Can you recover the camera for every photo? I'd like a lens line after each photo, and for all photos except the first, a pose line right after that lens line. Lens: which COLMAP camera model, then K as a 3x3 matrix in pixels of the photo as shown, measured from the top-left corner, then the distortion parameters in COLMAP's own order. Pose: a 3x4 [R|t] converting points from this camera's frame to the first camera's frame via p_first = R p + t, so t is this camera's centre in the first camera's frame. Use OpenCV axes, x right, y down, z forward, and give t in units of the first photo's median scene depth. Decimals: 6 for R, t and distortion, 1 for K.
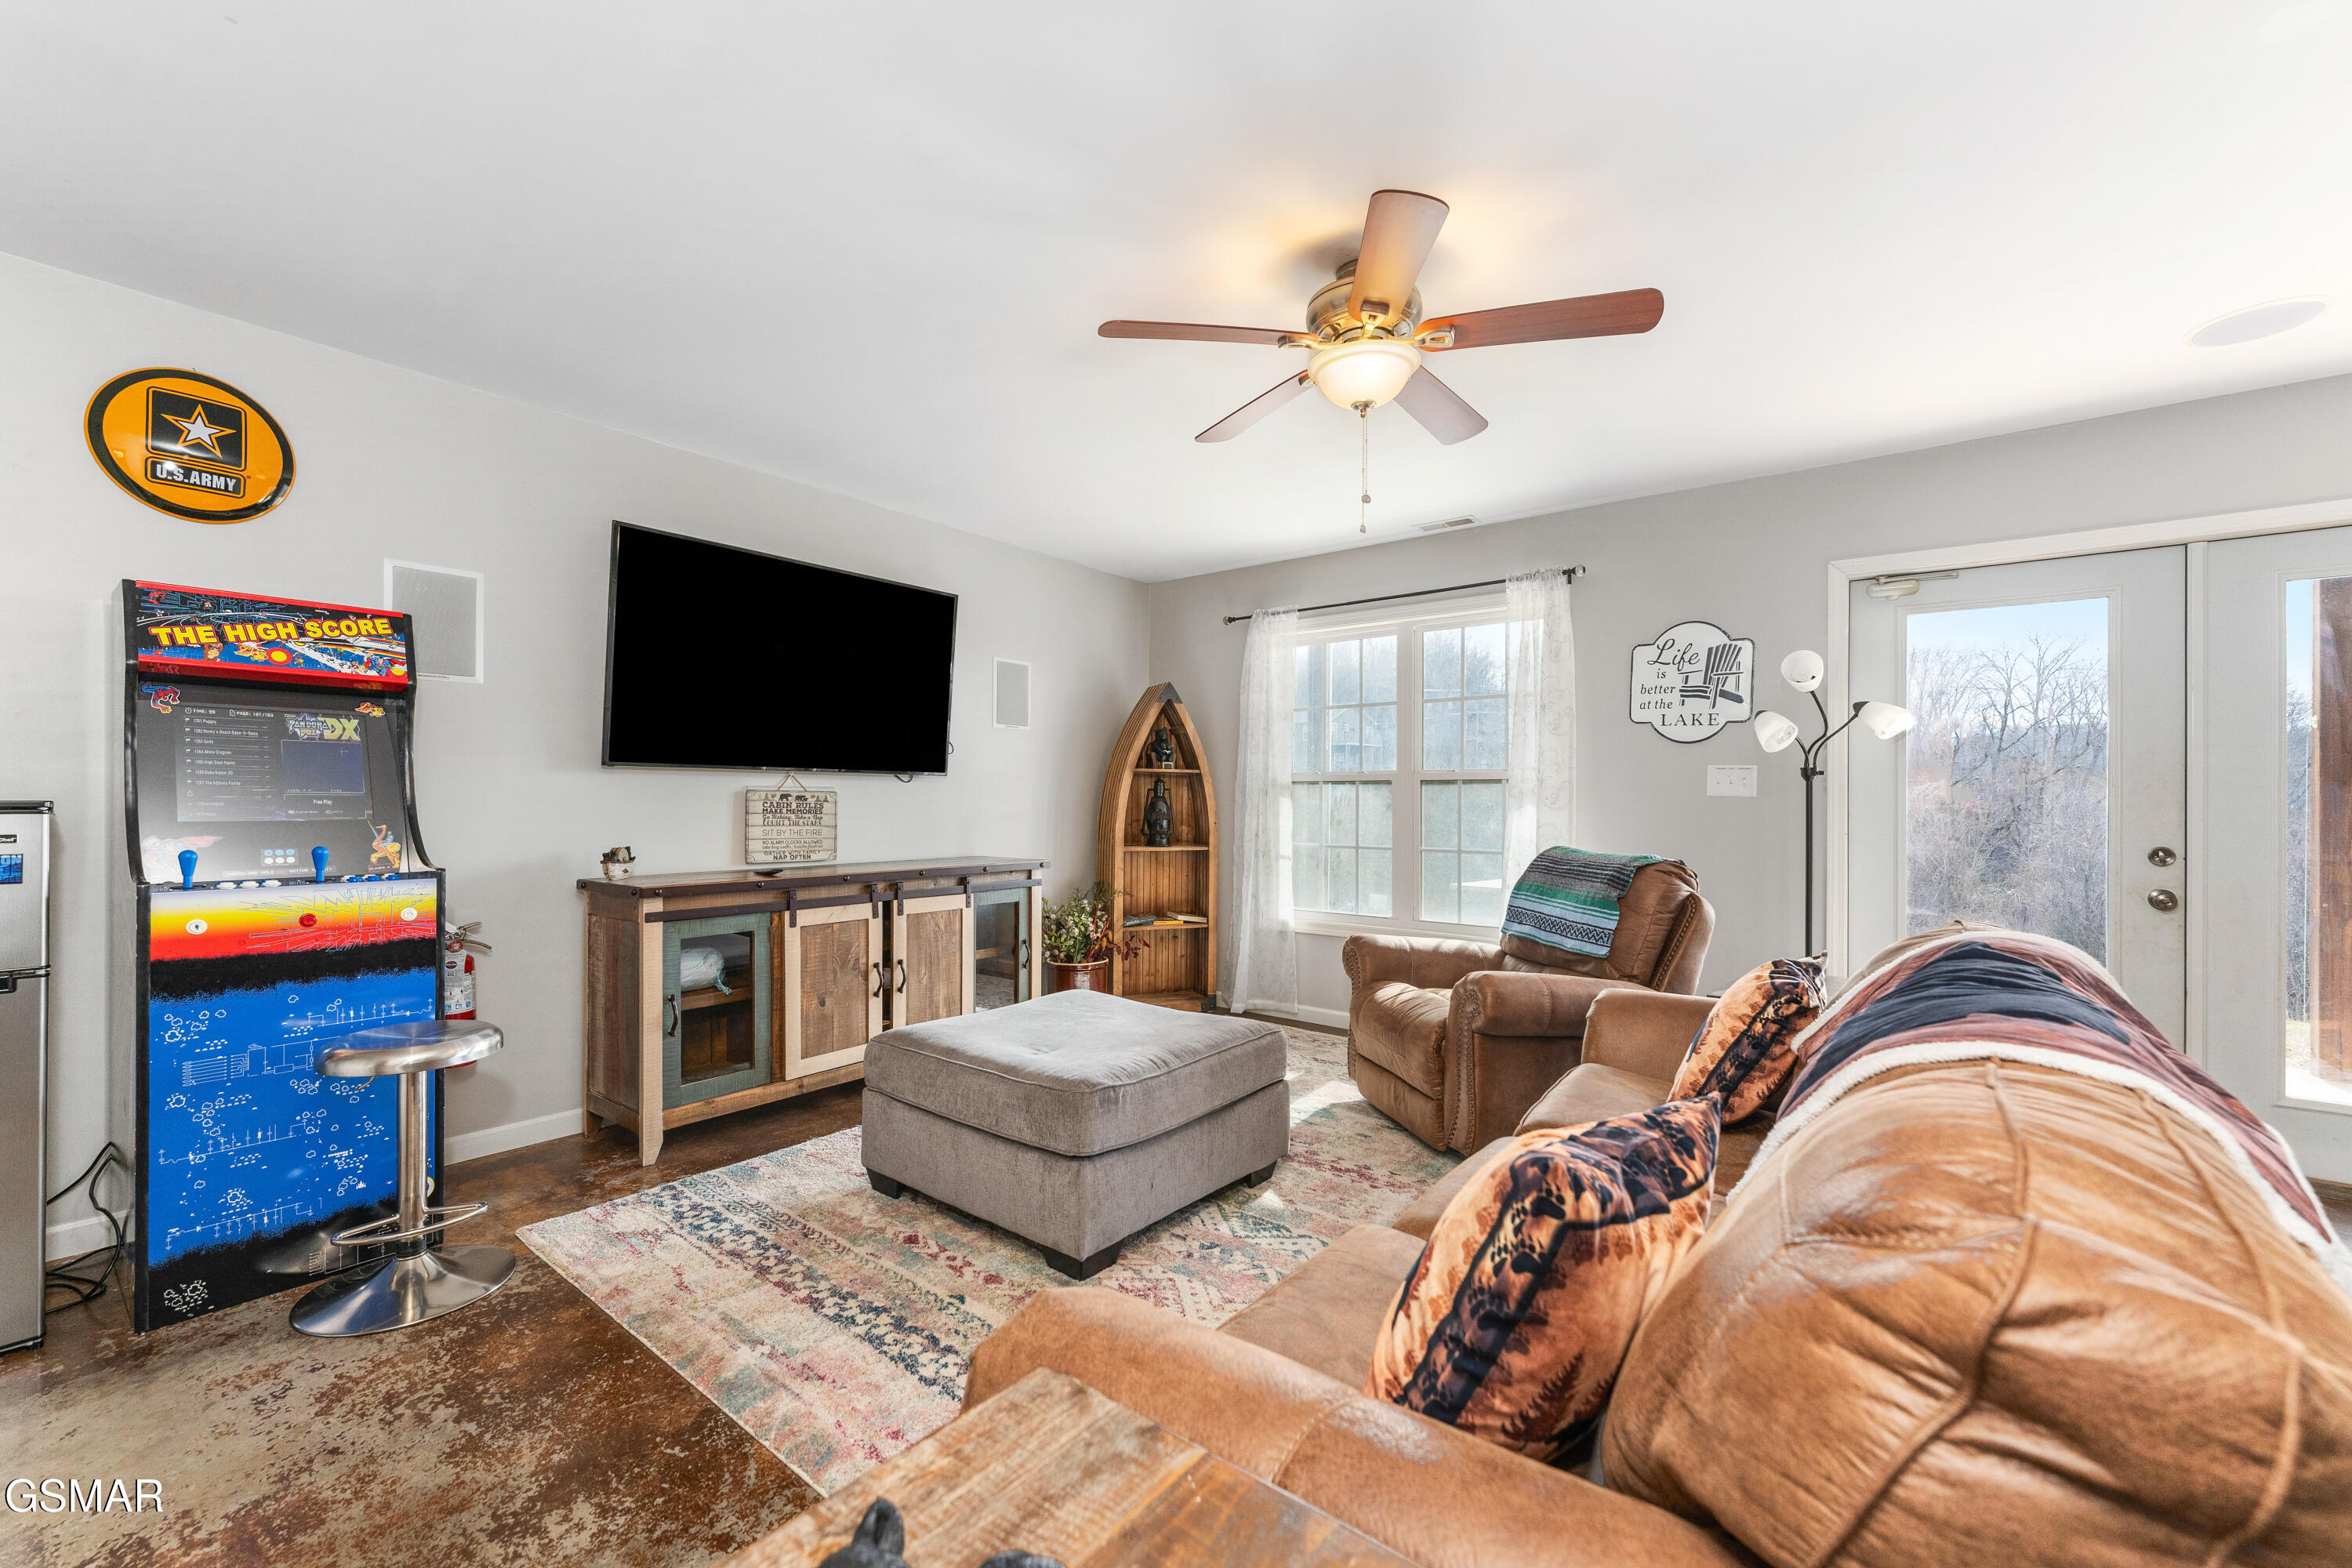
lens RADIAL K [[943.0, 0, 1172.3], [0, 943.0, 788.6], [0, 0, 1]] dist [-0.001040, 0.000009]
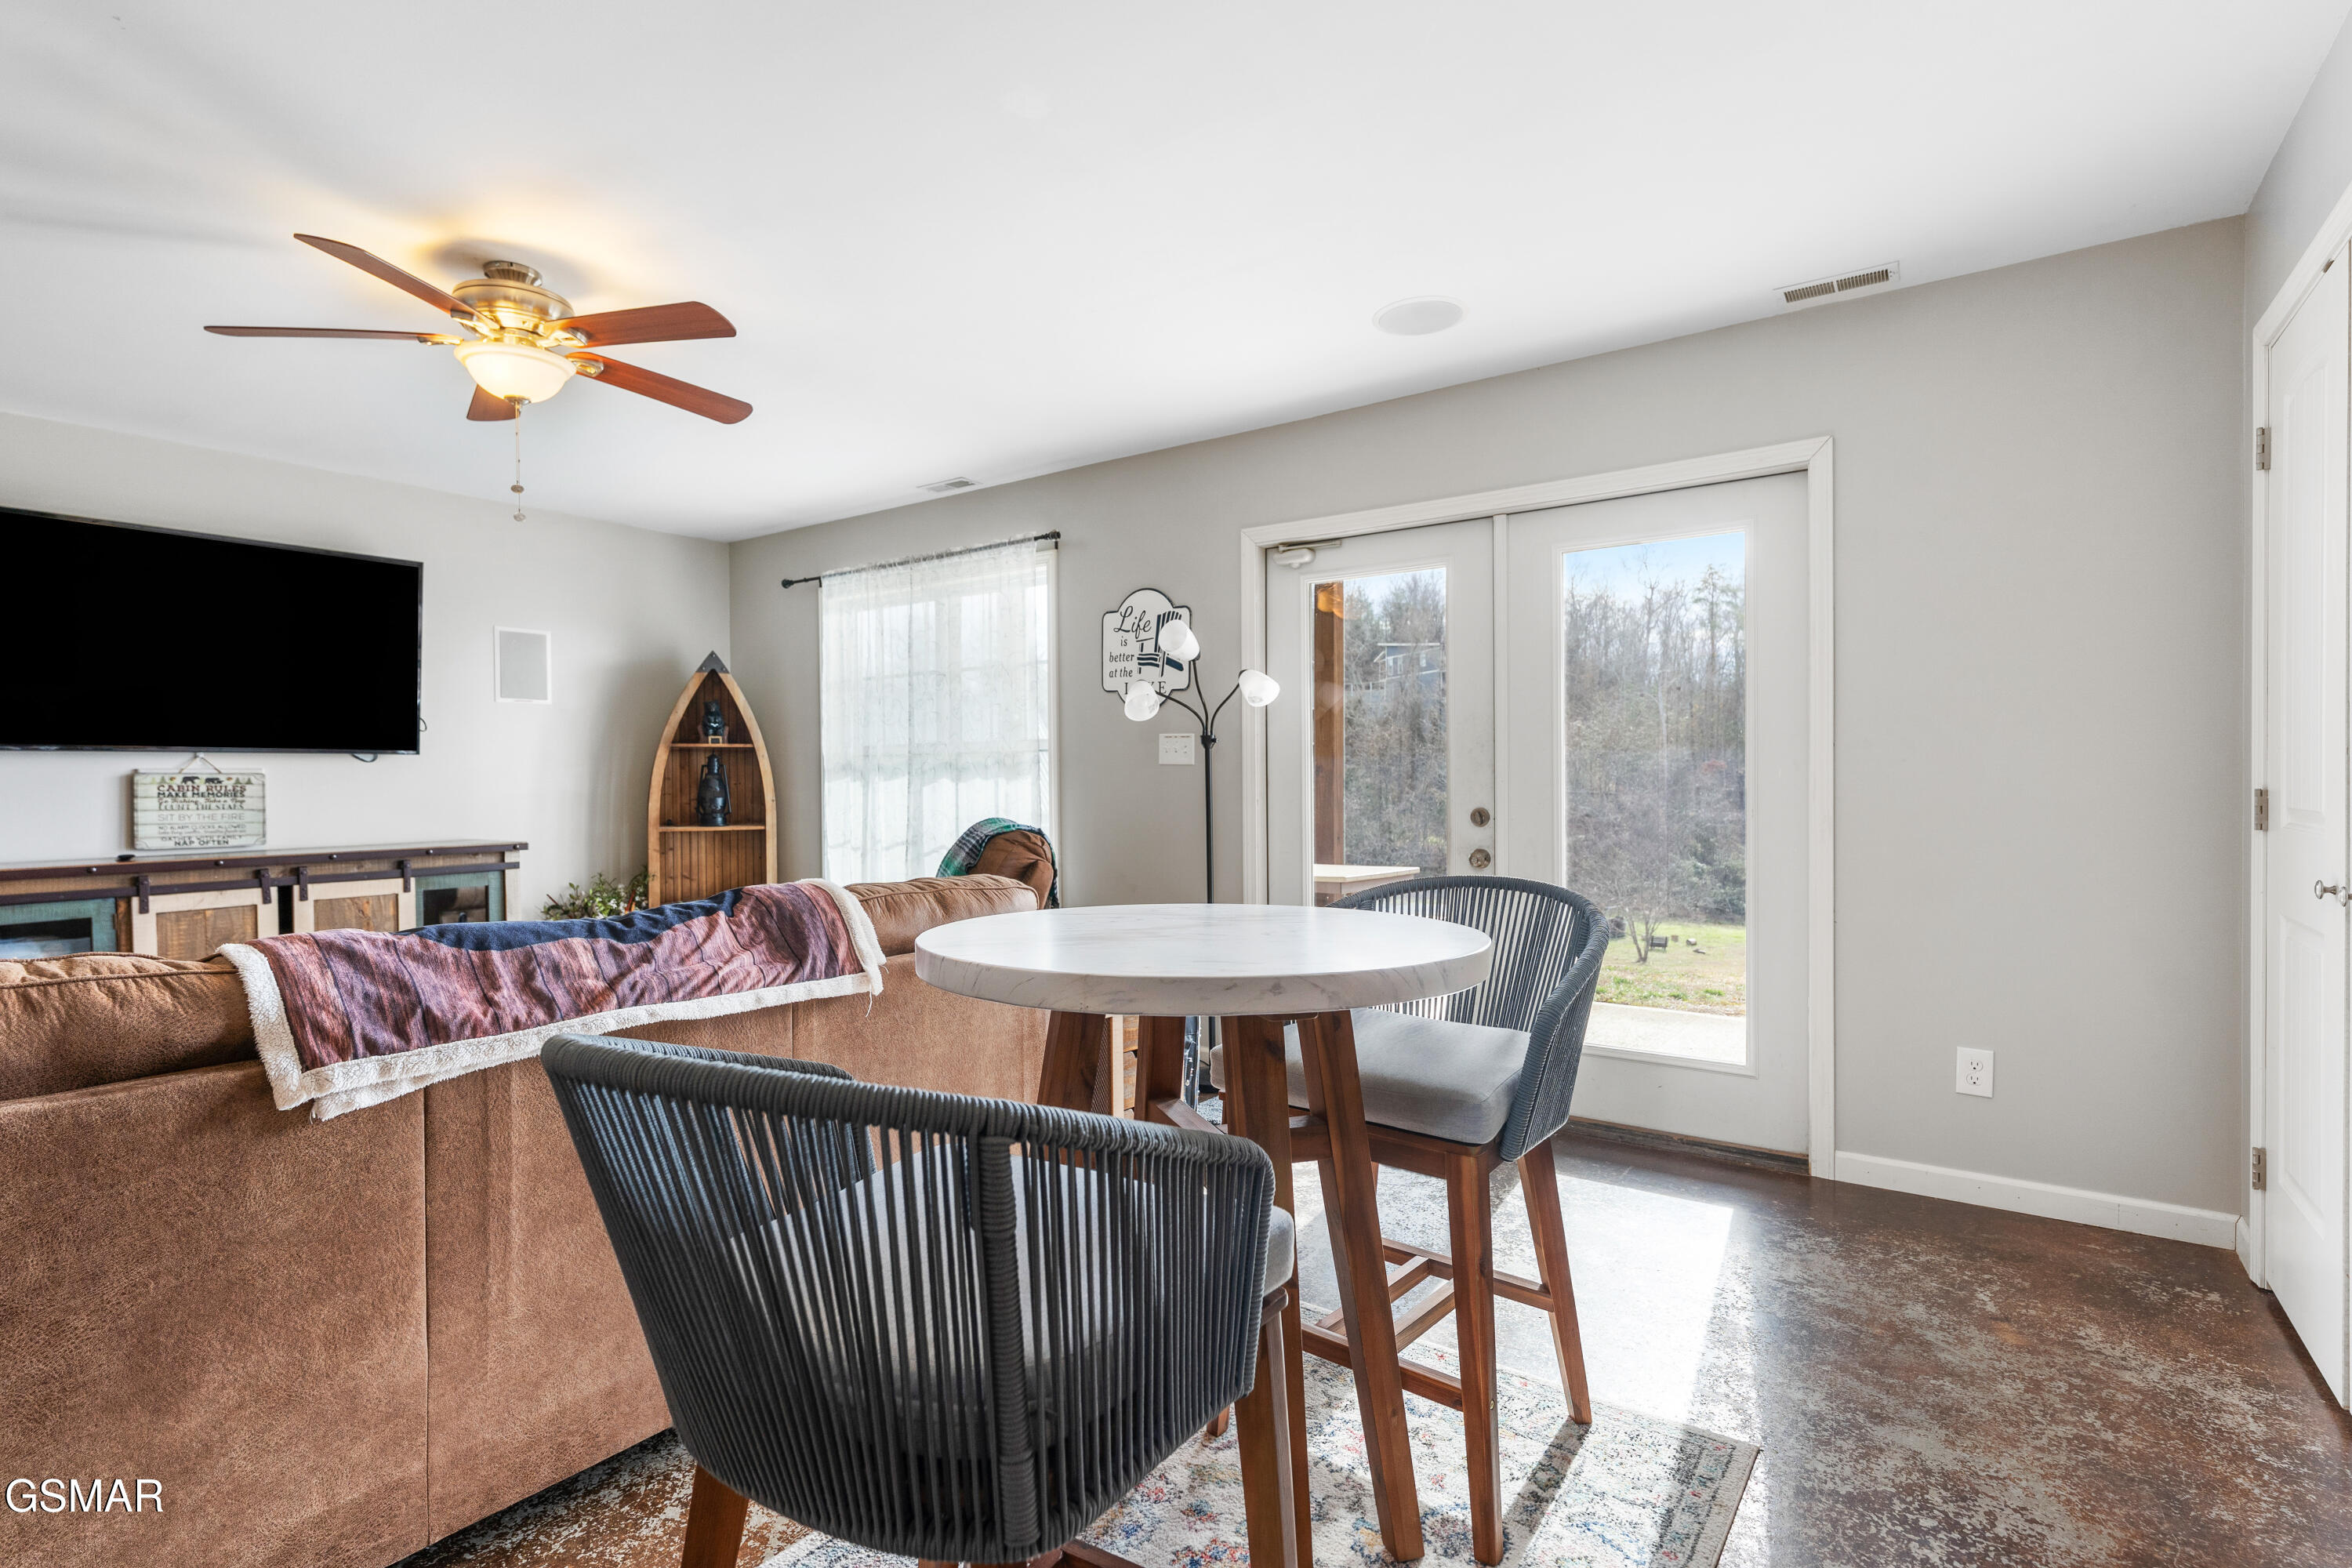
lens RADIAL K [[1112.6, 0, 1177.7], [0, 1112.6, 790.0], [0, 0, 1]] dist [0.002732, 0.000254]
pose [[0.998516, -0.015458, 0.052213, 0.512478], [0.014057, 0.999534, 0.027086, 0.002832], [-0.052607, -0.026312, 0.998269, -0.169056]]
